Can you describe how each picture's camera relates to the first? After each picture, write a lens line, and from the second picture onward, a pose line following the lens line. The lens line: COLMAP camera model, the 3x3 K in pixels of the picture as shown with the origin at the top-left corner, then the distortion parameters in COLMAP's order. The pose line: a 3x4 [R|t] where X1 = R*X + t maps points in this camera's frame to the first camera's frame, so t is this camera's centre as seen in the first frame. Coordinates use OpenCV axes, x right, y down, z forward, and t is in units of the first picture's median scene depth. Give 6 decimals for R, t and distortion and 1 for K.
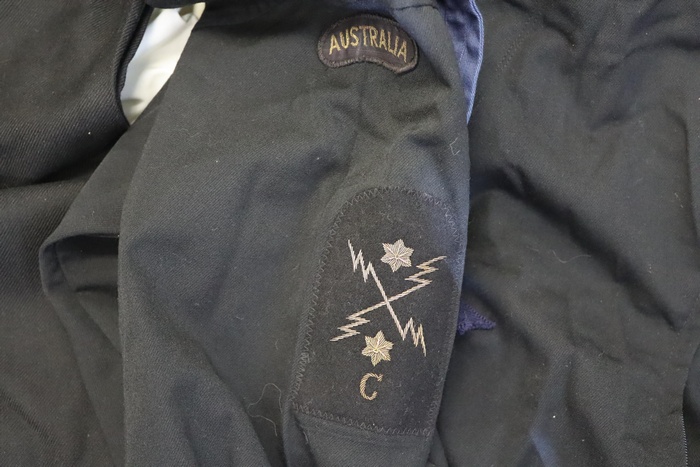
lens RADIAL K [[1049.3, 0, 366.7], [0, 1049.3, 237.4], [0, 0, 1]] dist [-0.084890, 0.000000]
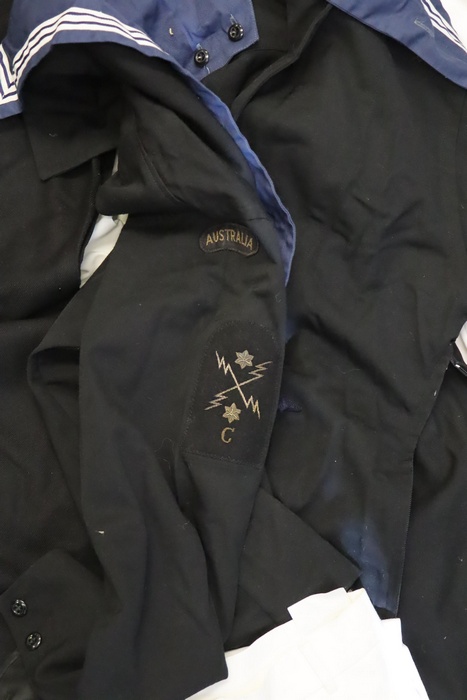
lens RADIAL K [[1132.5, 0, 233.8], [0, 1132.5, 350.0], [0, 0, 1]] dist [-0.153644, 0.000000]
pose [[0.999243, 0.021264, 0.032568, -0.047102], [-0.018086, 0.995318, -0.094946, 0.169859], [-0.034434, 0.094285, 0.994950, -0.822909]]
